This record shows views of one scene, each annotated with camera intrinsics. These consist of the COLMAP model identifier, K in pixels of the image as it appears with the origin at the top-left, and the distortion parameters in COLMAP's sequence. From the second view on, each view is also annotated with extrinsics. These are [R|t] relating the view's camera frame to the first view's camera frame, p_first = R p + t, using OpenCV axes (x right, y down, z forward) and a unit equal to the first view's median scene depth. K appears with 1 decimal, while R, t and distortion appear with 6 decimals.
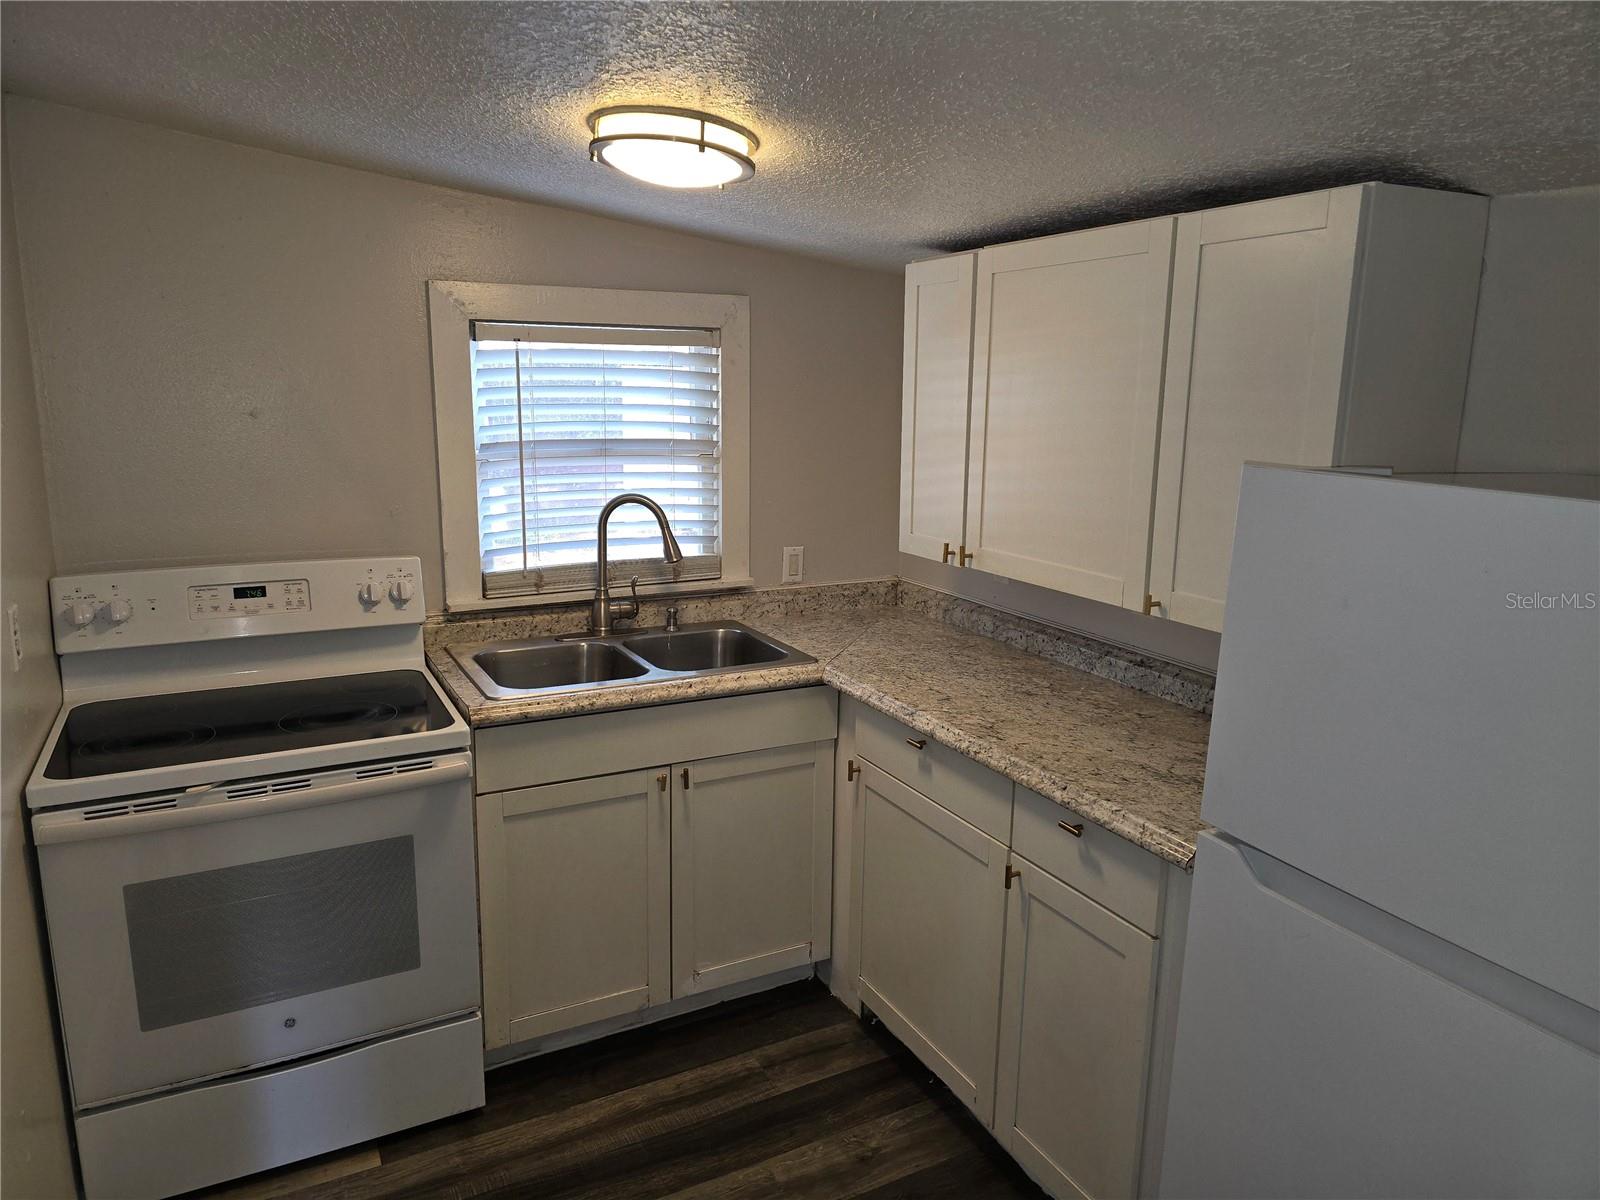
lens RADIAL K [[1070.6, 0, 791.9], [0, 1070.6, 597.5], [0, 0, 1]] dist [0.112014, -0.141596]
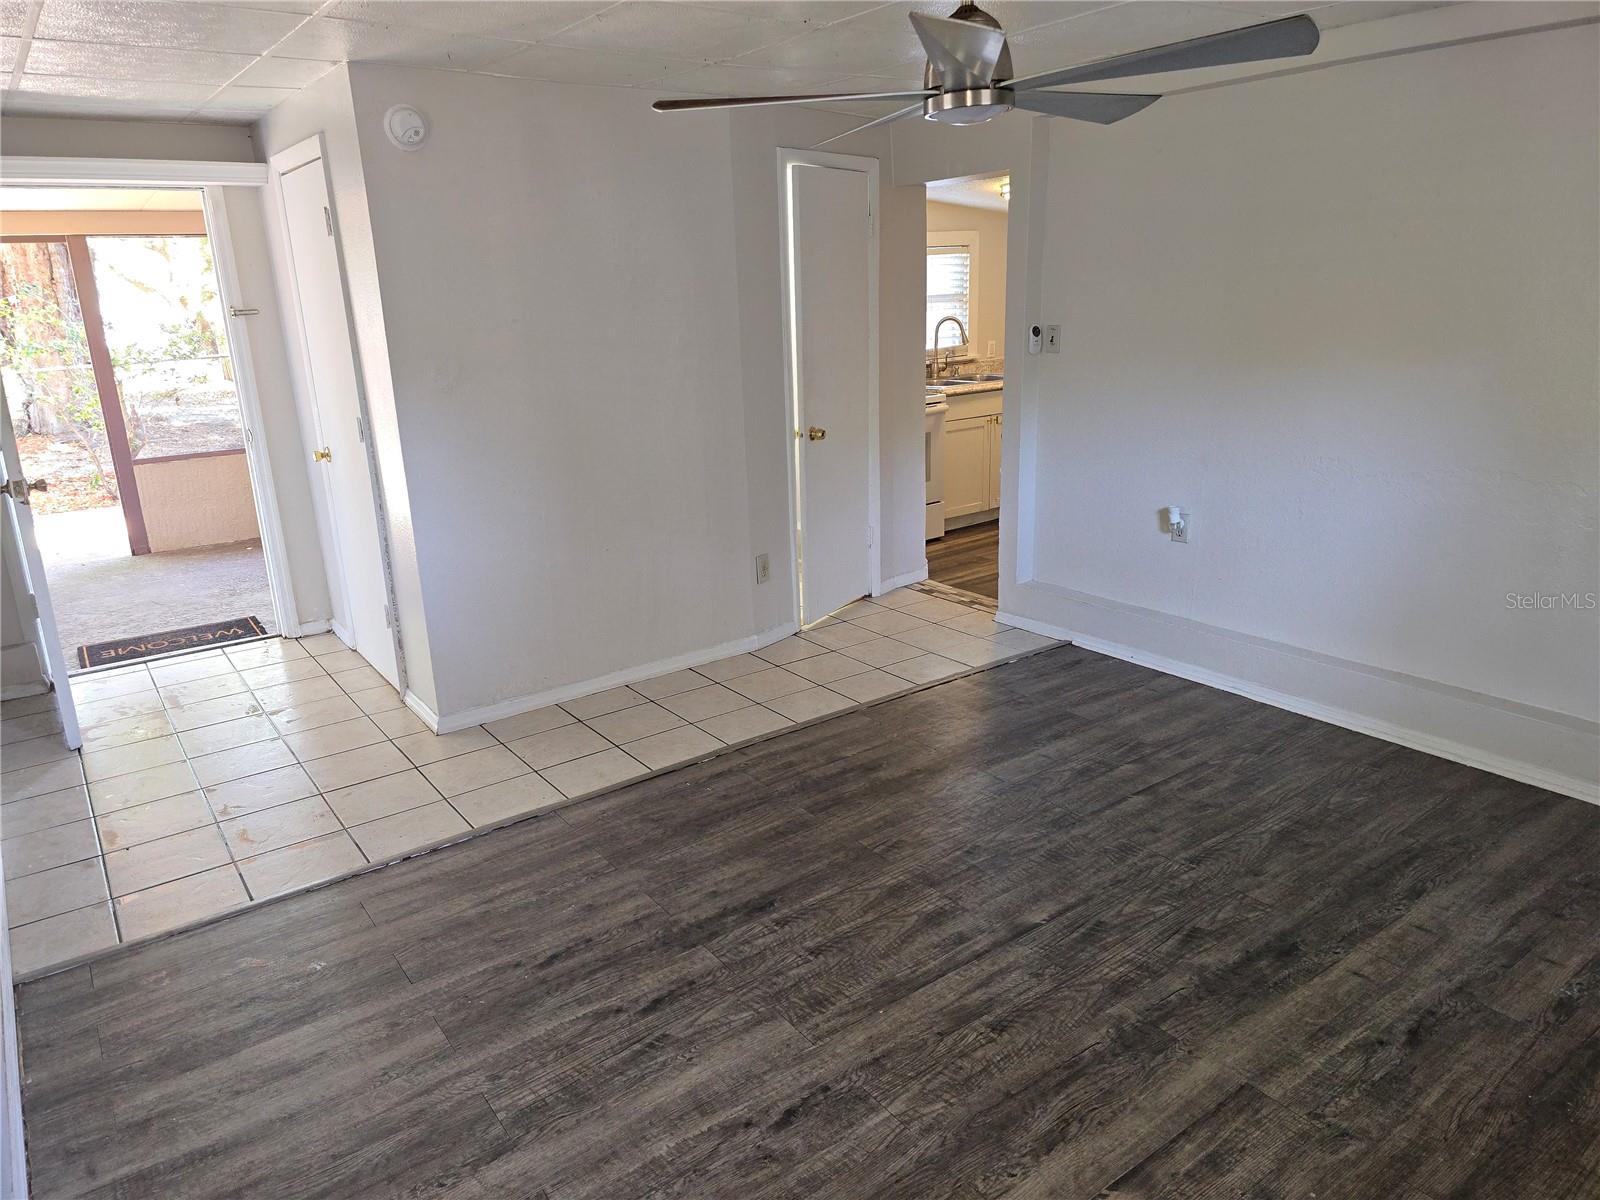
lens RADIAL K [[1069.2, 0, 800.8], [0, 1069.2, 591.5], [0, 0, 1]] dist [0.108478, -0.137093]
pose [[0.986601, -0.088934, 0.136782, -0.944918], [0.075561, 0.992110, 0.100039, 0.275350], [-0.144599, -0.088363, 0.985537, -1.557692]]
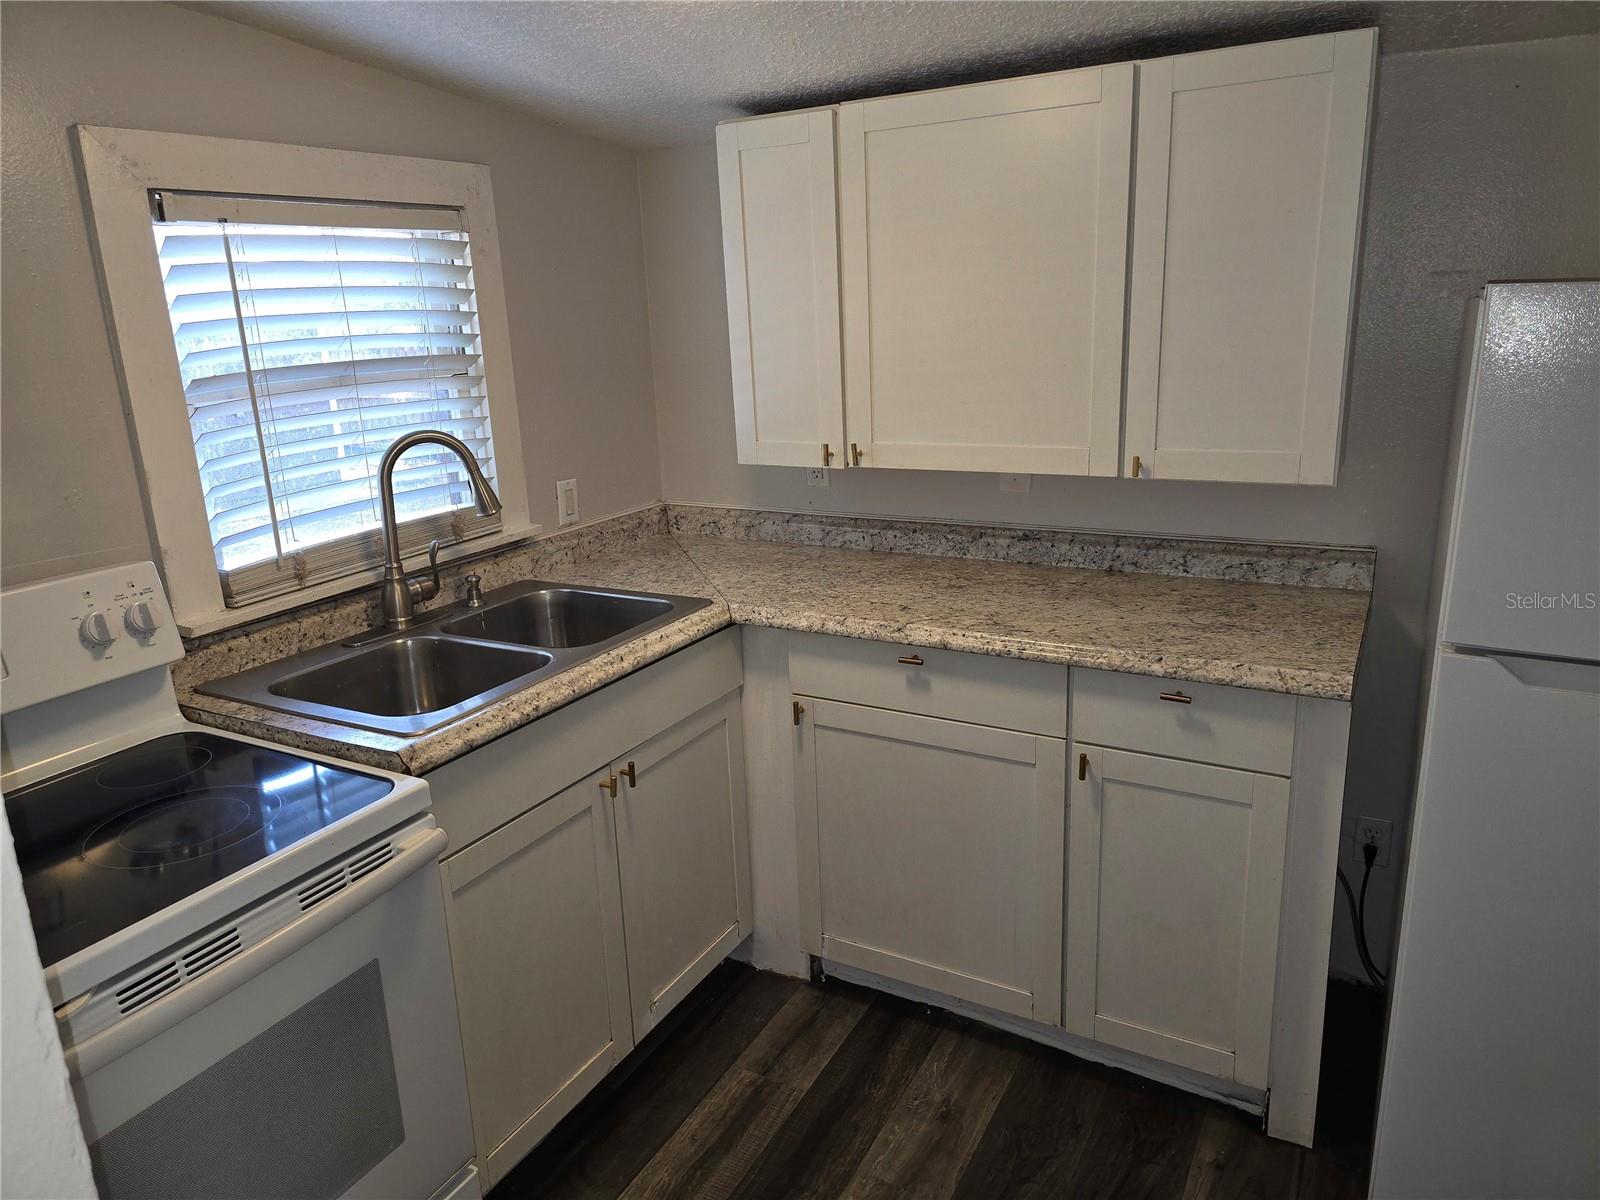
lens RADIAL K [[1071.6, 0, 795.7], [0, 1071.6, 582.3], [0, 0, 1]] dist [0.101916, -0.138545]
pose [[0.836080, -0.184614, 0.516612, -0.363308], [0.159327, 0.982802, 0.093356, -0.024374], [-0.524963, 0.004258, 0.851115, 0.246770]]
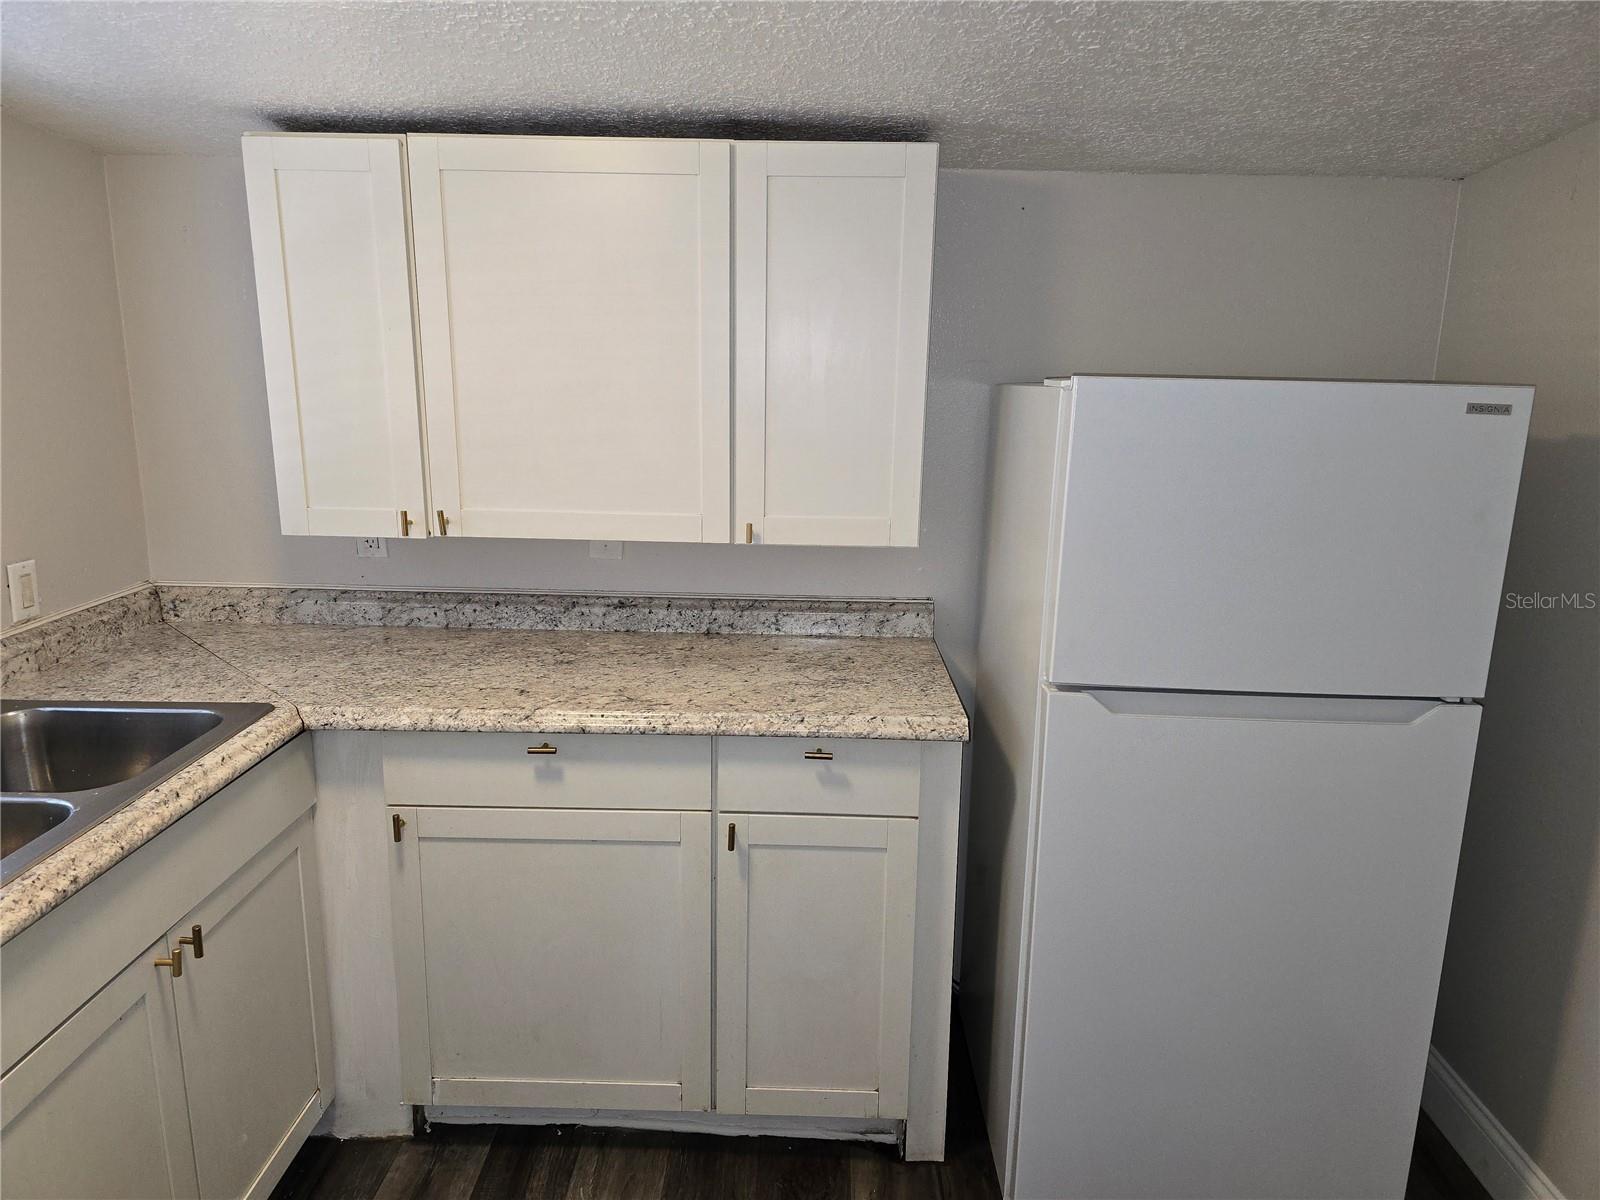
lens RADIAL K [[1069.2, 0, 800.8], [0, 1069.2, 591.5], [0, 0, 1]] dist [0.108478, -0.137093]
pose [[0.476296, -0.197097, 0.856910, -0.408737], [0.163205, 0.977435, 0.134105, -0.051944], [-0.864006, 0.075978, 0.497716, 0.357288]]
